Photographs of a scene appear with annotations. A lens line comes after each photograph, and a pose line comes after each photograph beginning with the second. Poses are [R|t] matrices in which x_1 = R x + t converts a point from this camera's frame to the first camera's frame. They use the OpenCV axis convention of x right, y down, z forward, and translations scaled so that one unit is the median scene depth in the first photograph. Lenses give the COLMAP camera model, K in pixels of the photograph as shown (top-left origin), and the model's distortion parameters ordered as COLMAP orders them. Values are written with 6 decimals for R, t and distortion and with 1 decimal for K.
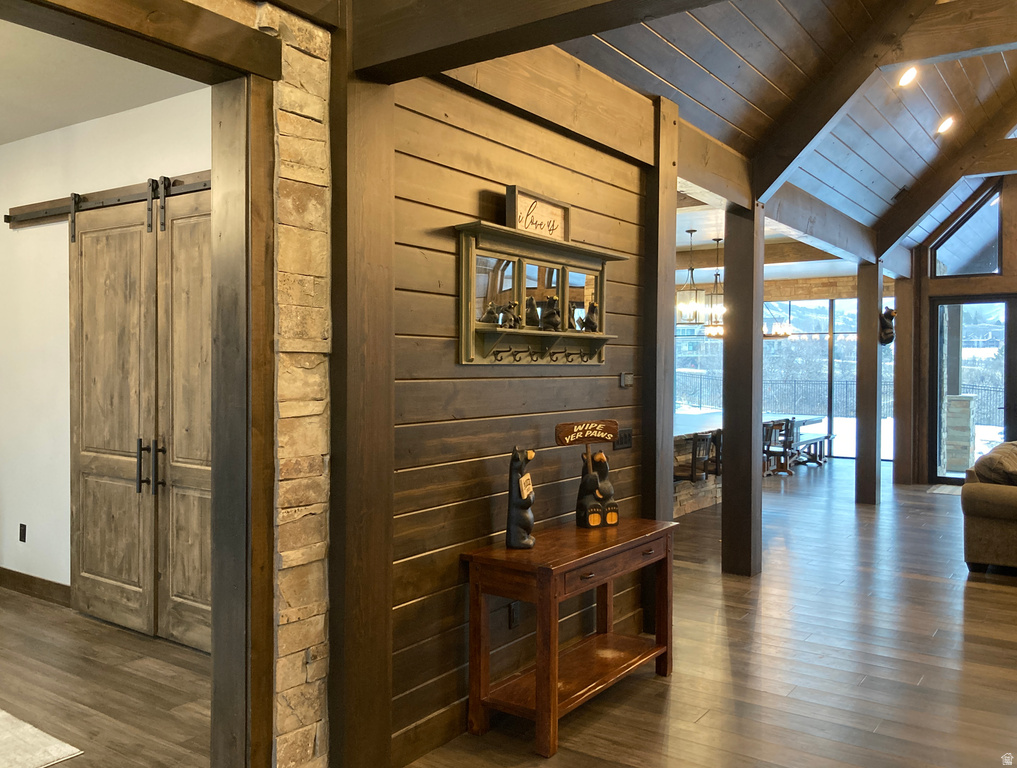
lens RADIAL K [[859.8, 0, 509.1], [0, 859.8, 375.6], [0, 0, 1]] dist [0.035311, -0.001936]
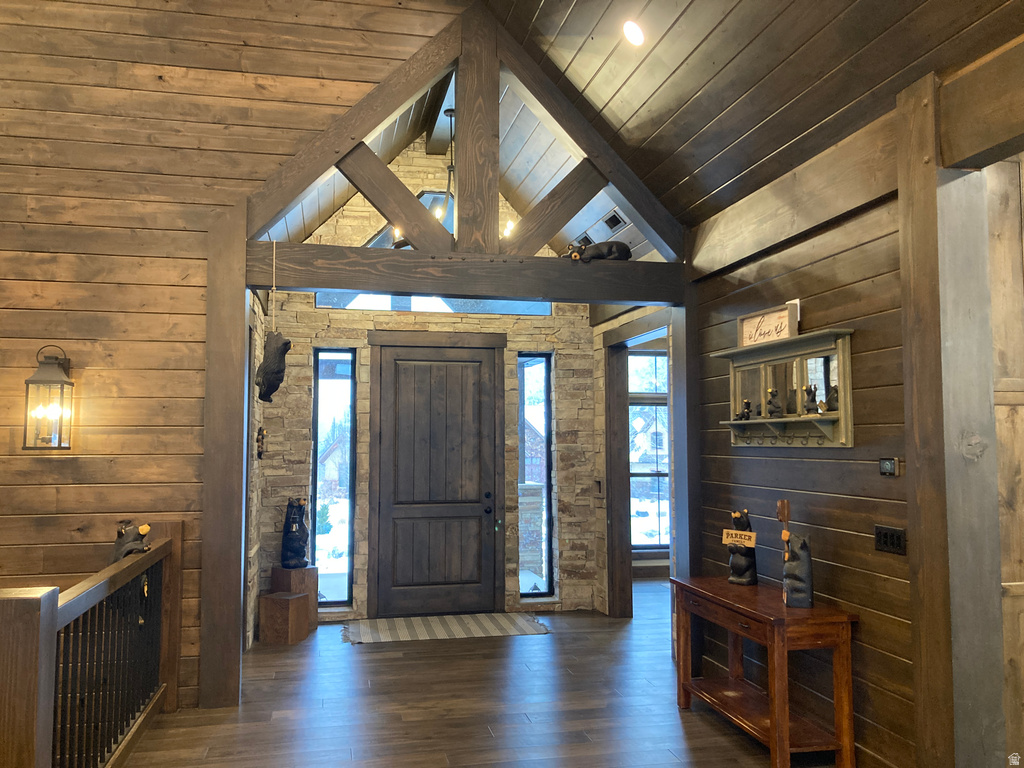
lens RADIAL K [[847.1, 0, 517.6], [0, 847.1, 383.9], [0, 0, 1]] dist [0.060566, -0.084099]
pose [[-0.673729, -0.053237, -0.737059, 0.500544], [-0.012755, 0.998091, -0.060432, -0.010420], [0.738869, -0.031314, -0.673121, 0.664084]]
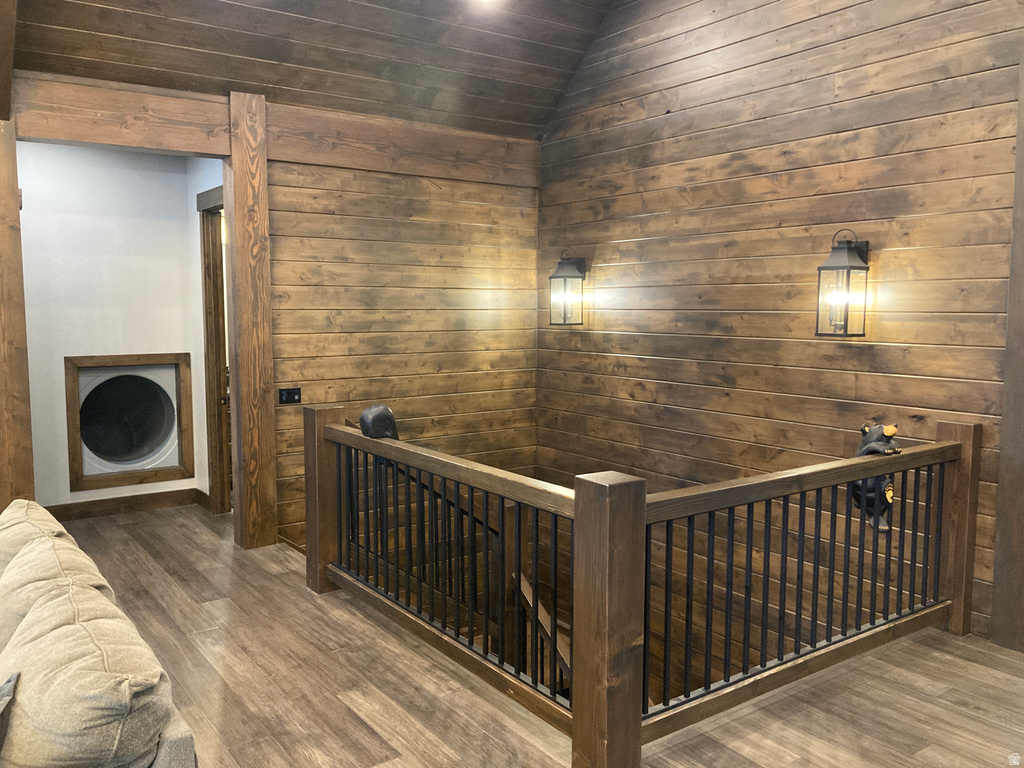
lens RADIAL K [[847.1, 0, 507.7], [0, 847.1, 382.2], [0, 0, 1]] dist [0.060566, -0.084099]
pose [[-0.940630, -0.038506, 0.337241, 0.323632], [-0.001495, 0.994005, 0.109324, -0.026464], [-0.339429, 0.102330, -0.935049, 0.654796]]
